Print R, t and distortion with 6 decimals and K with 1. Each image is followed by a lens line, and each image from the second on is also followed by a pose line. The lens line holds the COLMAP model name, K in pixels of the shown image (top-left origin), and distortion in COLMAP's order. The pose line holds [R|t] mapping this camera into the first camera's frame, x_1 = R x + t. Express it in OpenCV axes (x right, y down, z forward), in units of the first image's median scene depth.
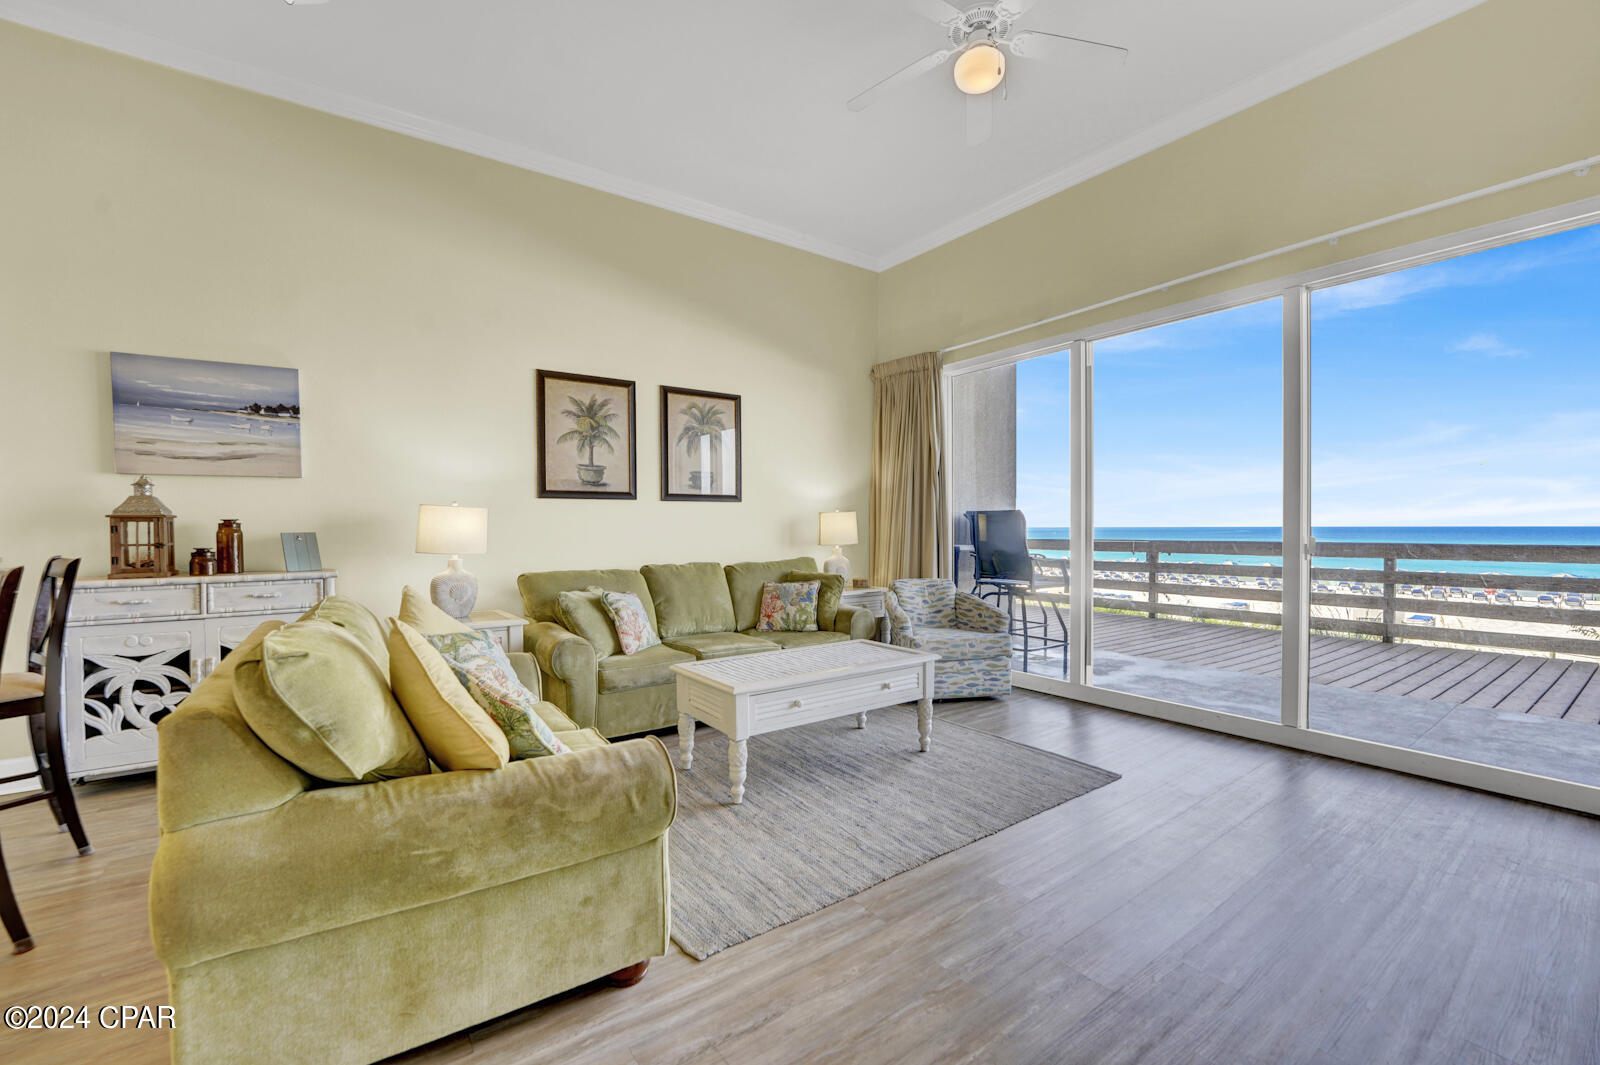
lens RADIAL K [[653.7, 0, 806.3], [0, 653.7, 536.2], [0, 0, 1]] dist [-0.025016, 0.000024]
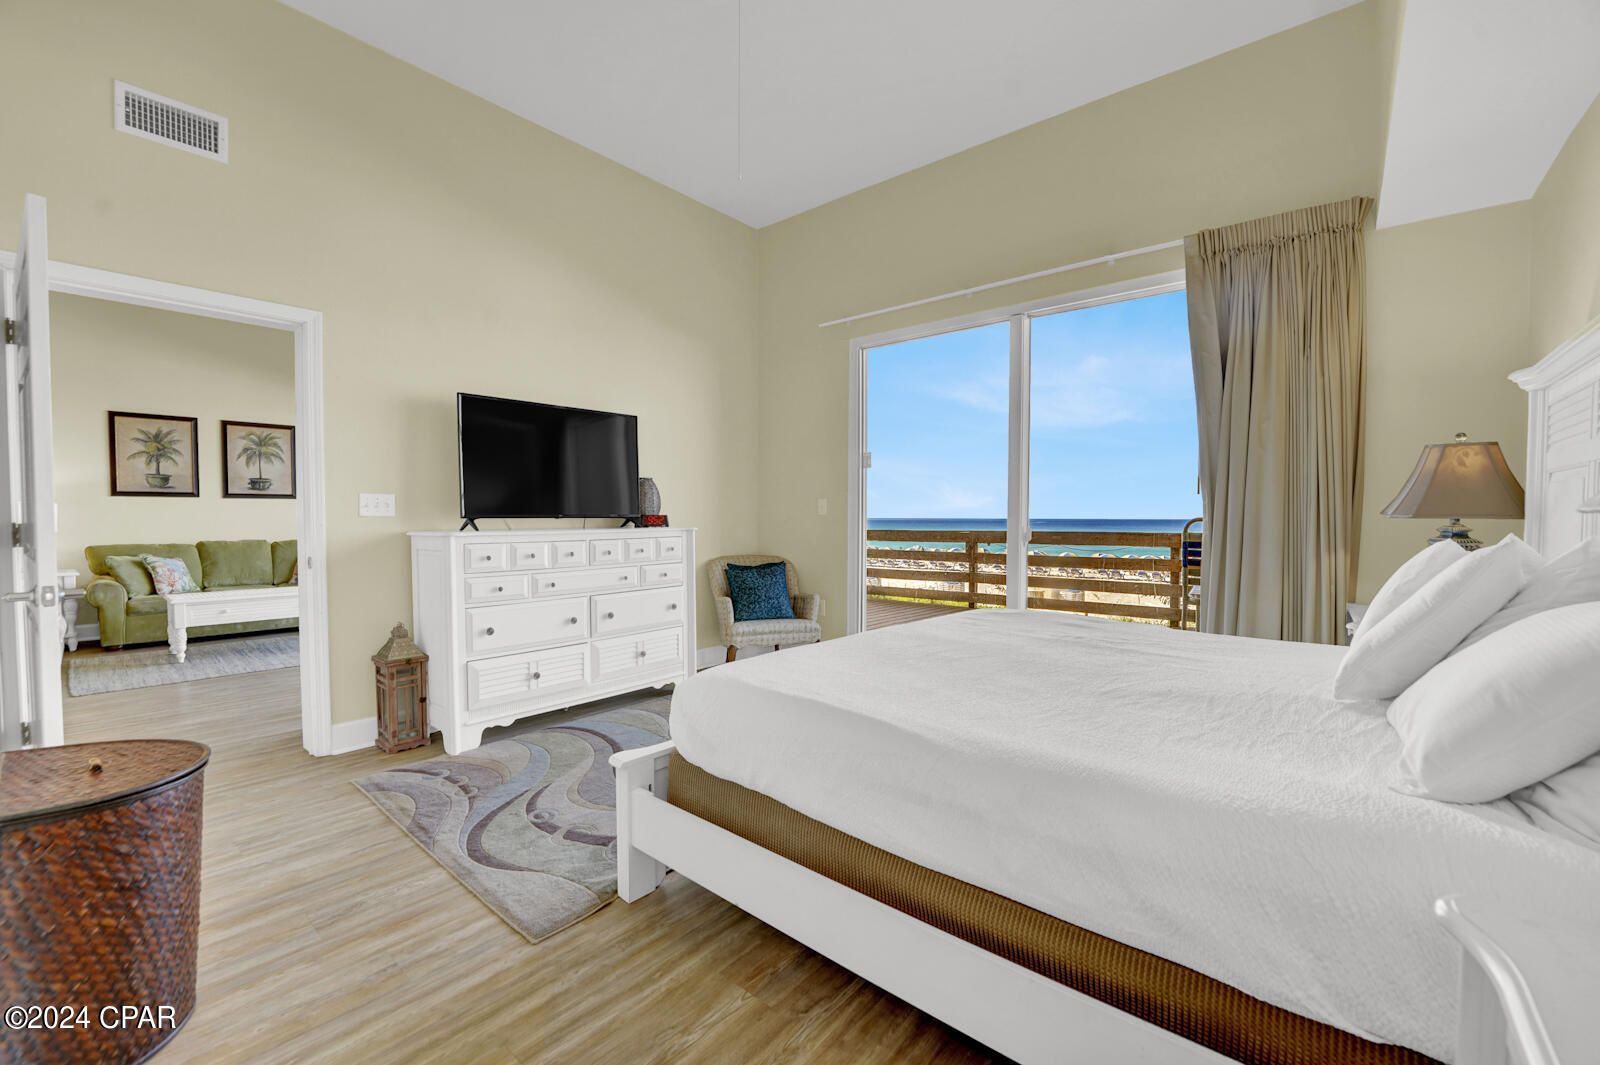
lens RADIAL K [[658.7, 0, 780.0], [0, 658.7, 533.4], [0, 0, 1]] dist [-0.017022, 0.000355]
pose [[0.977875, -0.001088, 0.209187, 0.754323], [-0.000779, 0.999961, 0.008844, 0.011687], [-0.209188, -0.008812, 0.977836, -0.752095]]
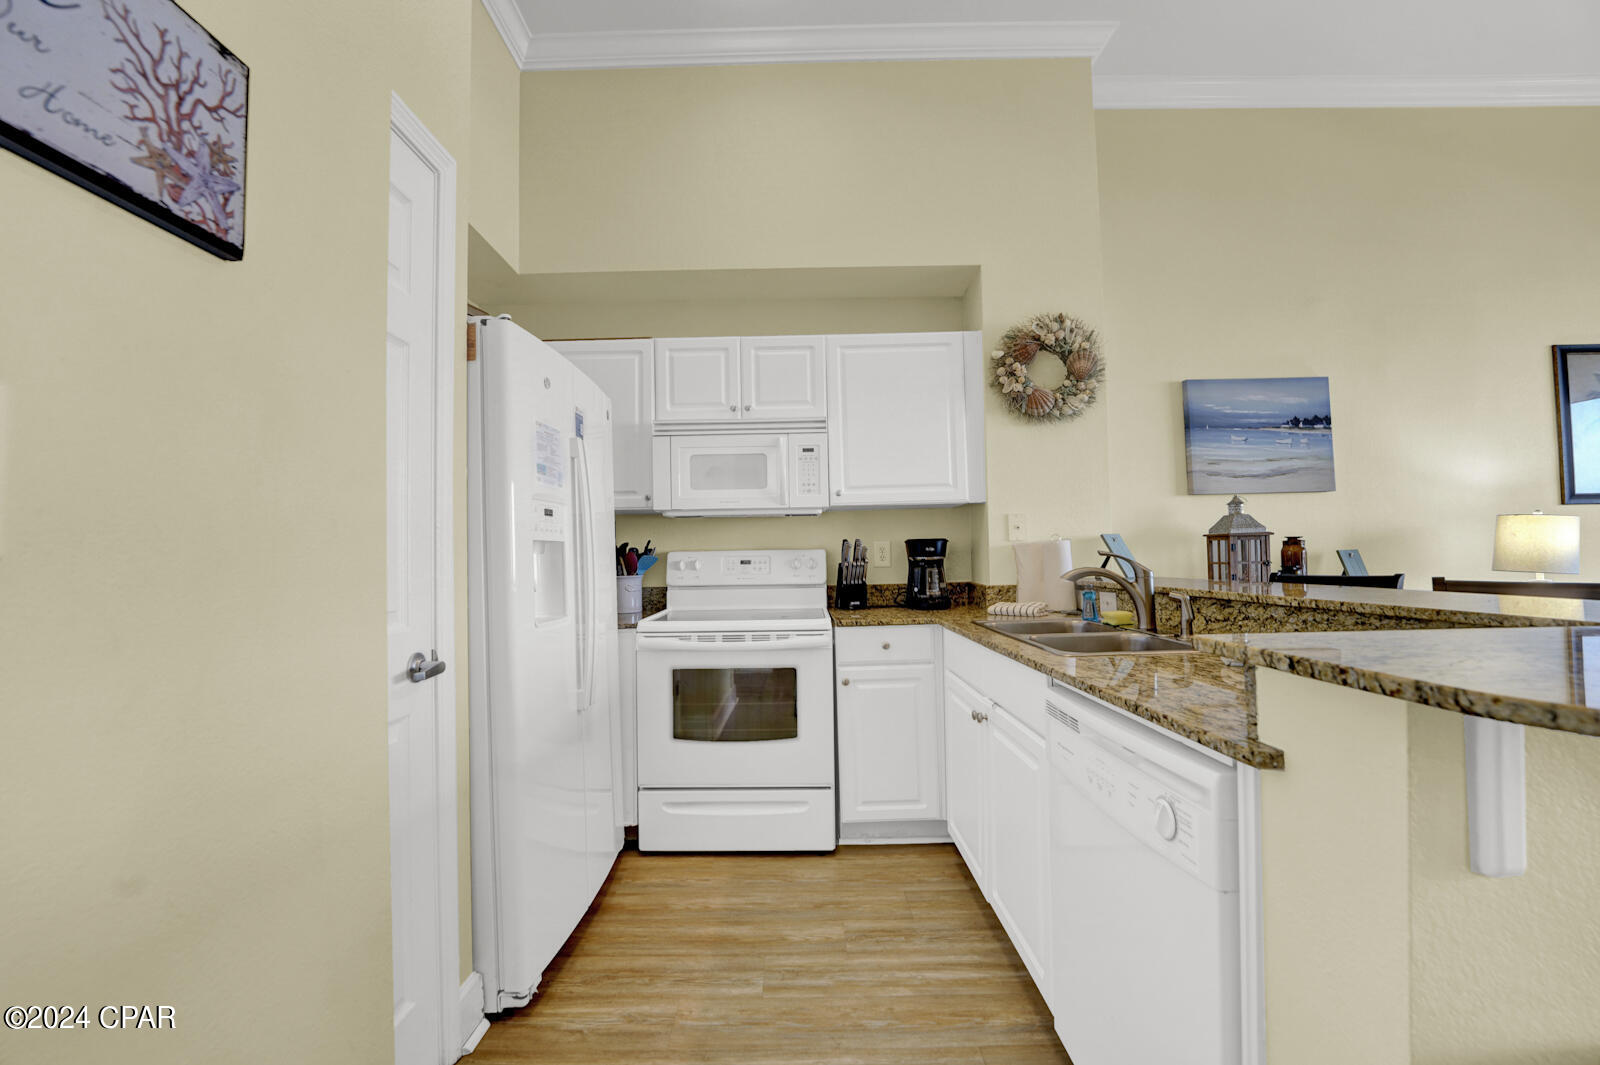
lens RADIAL K [[651.0, 0, 800.0], [0, 651.0, 532.5], [0, 0, 1]] dist [-0.021143, 0.000410]
pose [[0.803513, -0.027126, -0.594669, -0.674249], [0.002880, 0.999127, -0.041685, 0.004394], [0.595281, 0.031782, 0.802889, -0.166838]]
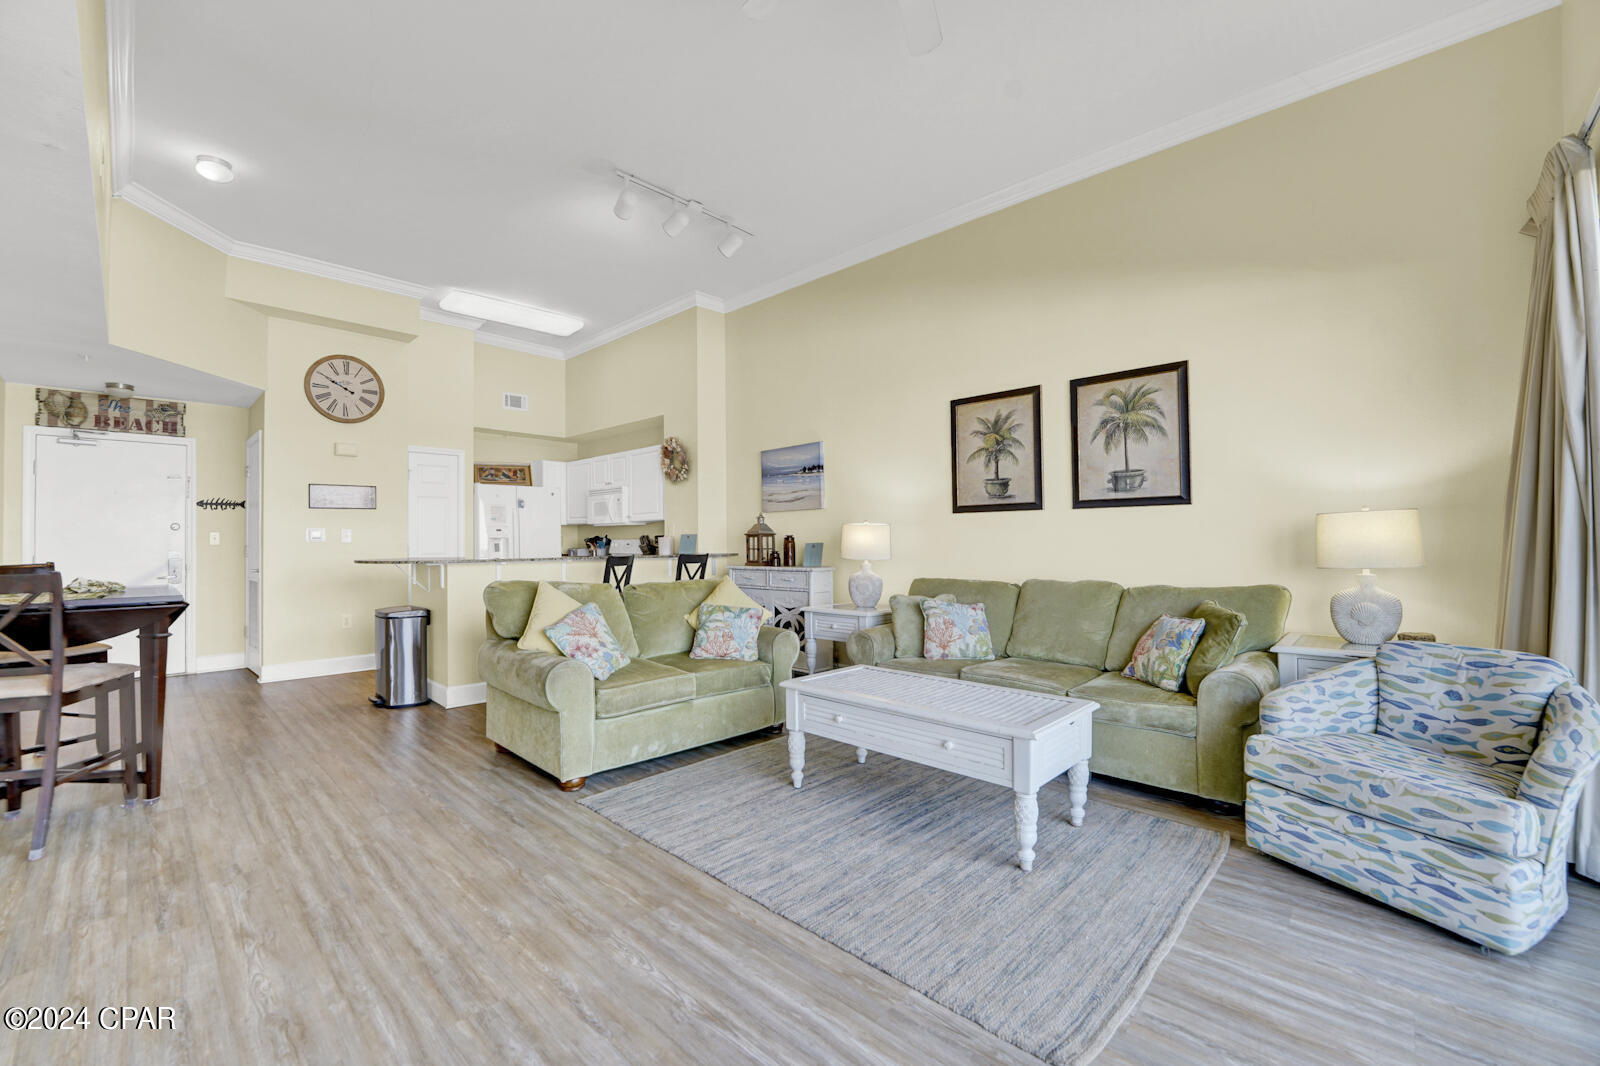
lens RADIAL K [[658.7, 0, 780.0], [0, 658.7, 533.9], [0, 0, 1]] dist [-0.017022, 0.000355]
pose [[0.163845, -0.008973, -0.986445, 0.640478], [-0.009734, 0.999895, -0.010712, -0.007827], [0.986438, 0.011357, 0.163740, 0.496291]]
